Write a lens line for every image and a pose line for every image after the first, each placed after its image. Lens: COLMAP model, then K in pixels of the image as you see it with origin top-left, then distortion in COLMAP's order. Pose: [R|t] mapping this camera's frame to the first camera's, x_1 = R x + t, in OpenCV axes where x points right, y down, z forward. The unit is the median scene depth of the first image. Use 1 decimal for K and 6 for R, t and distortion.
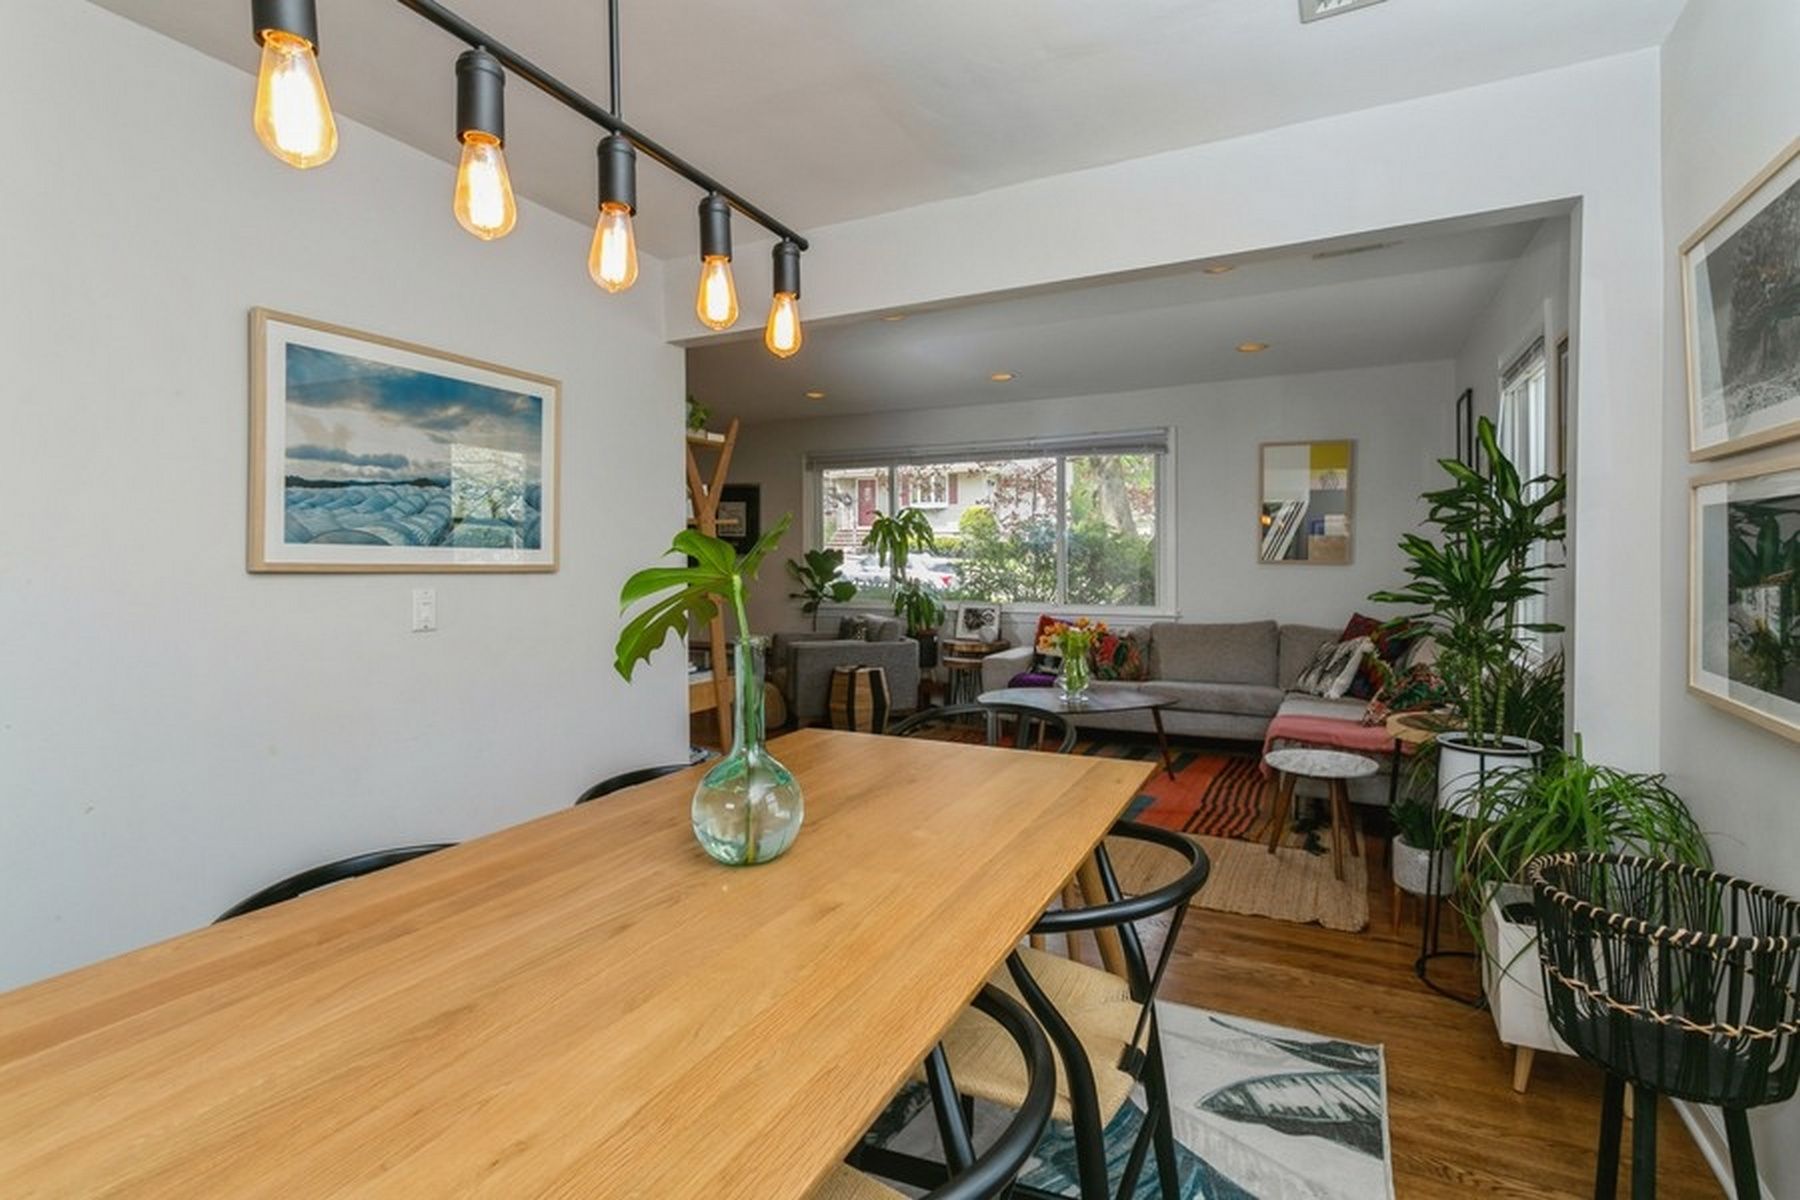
lens RADIAL K [[849.2, 0, 902.8], [0, 849.2, 574.0], [0, 0, 1]] dist [-0.000177, 0.000221]
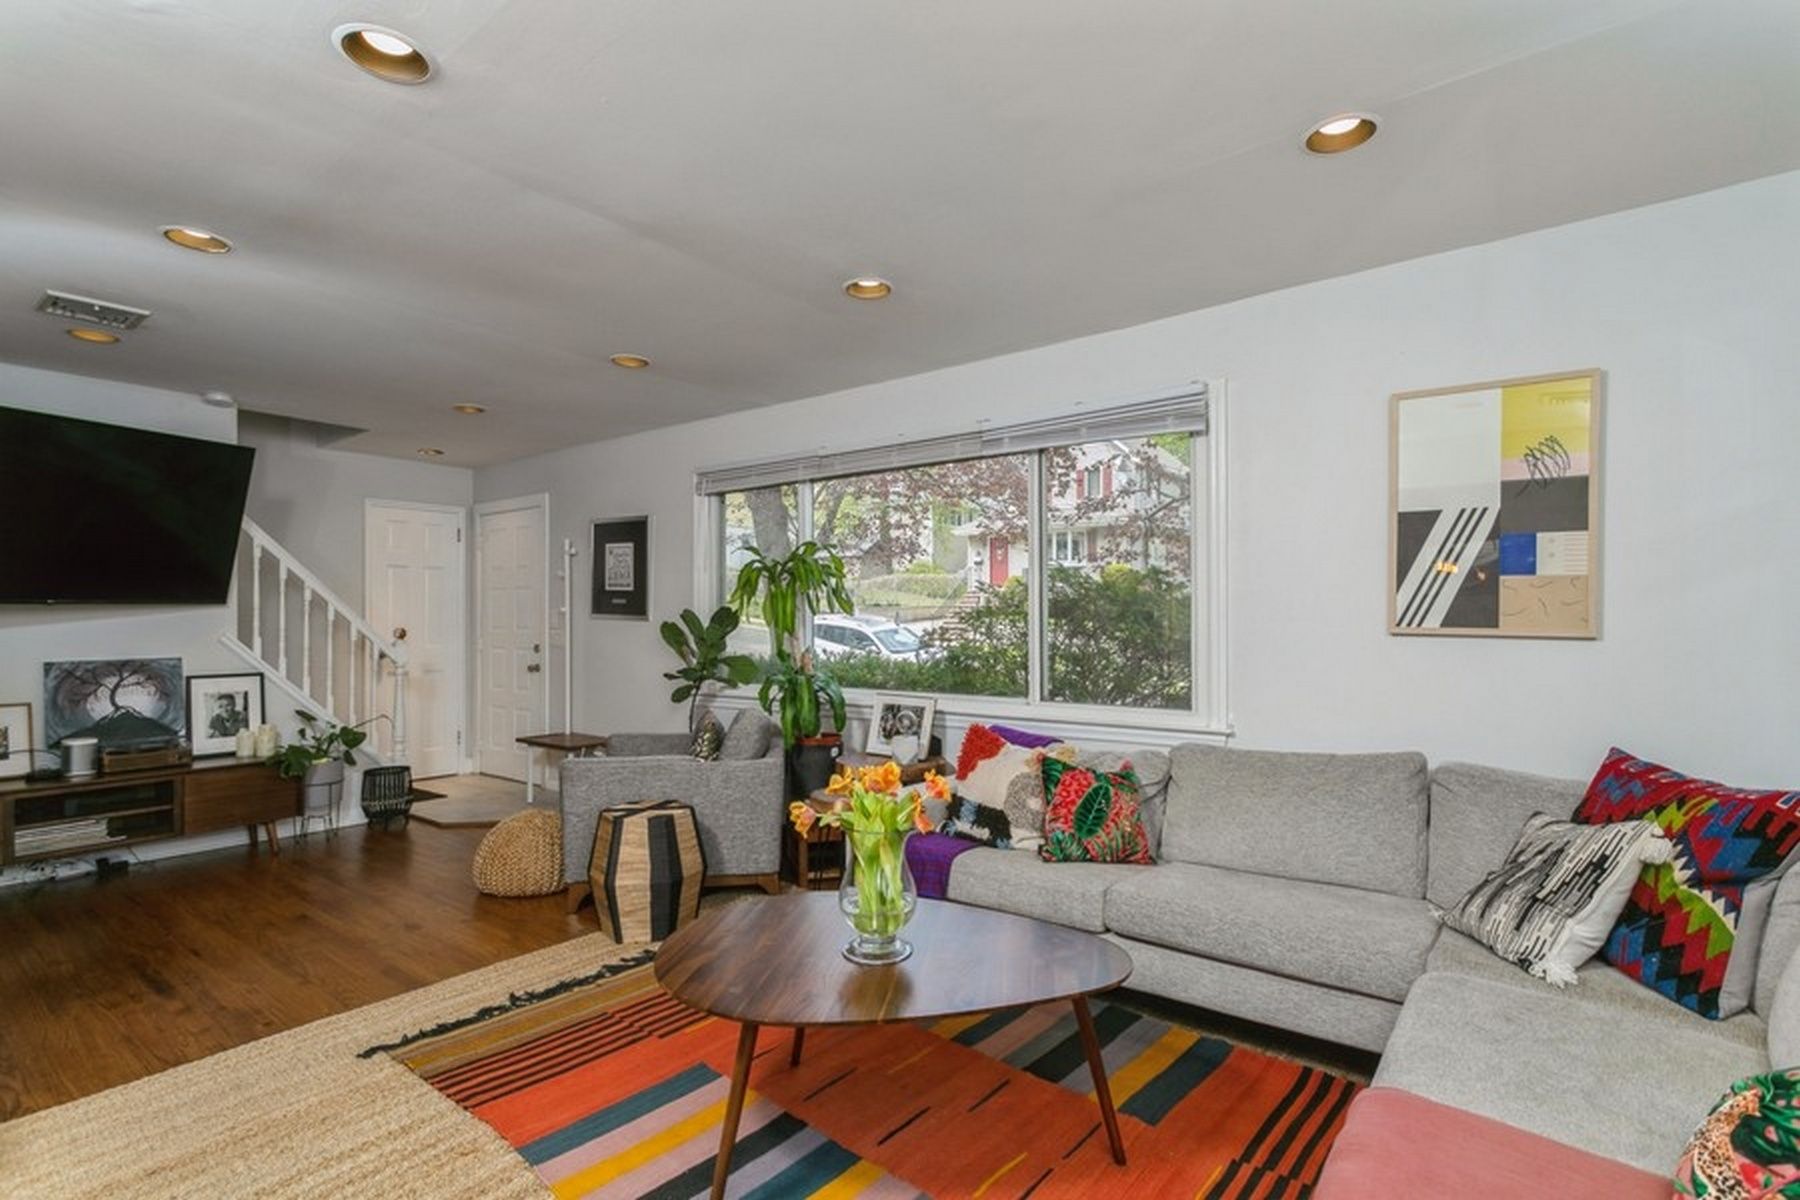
lens RADIAL K [[865.6, 0, 900.0], [0, 865.6, 600.0], [0, 0, 1]] dist [-0.000698, -0.000913]
pose [[0.980282, -0.002434, -0.197589, 0.244385], [-0.006484, 0.998989, -0.044475, -0.007420], [0.197497, 0.044879, 0.979276, 0.459047]]
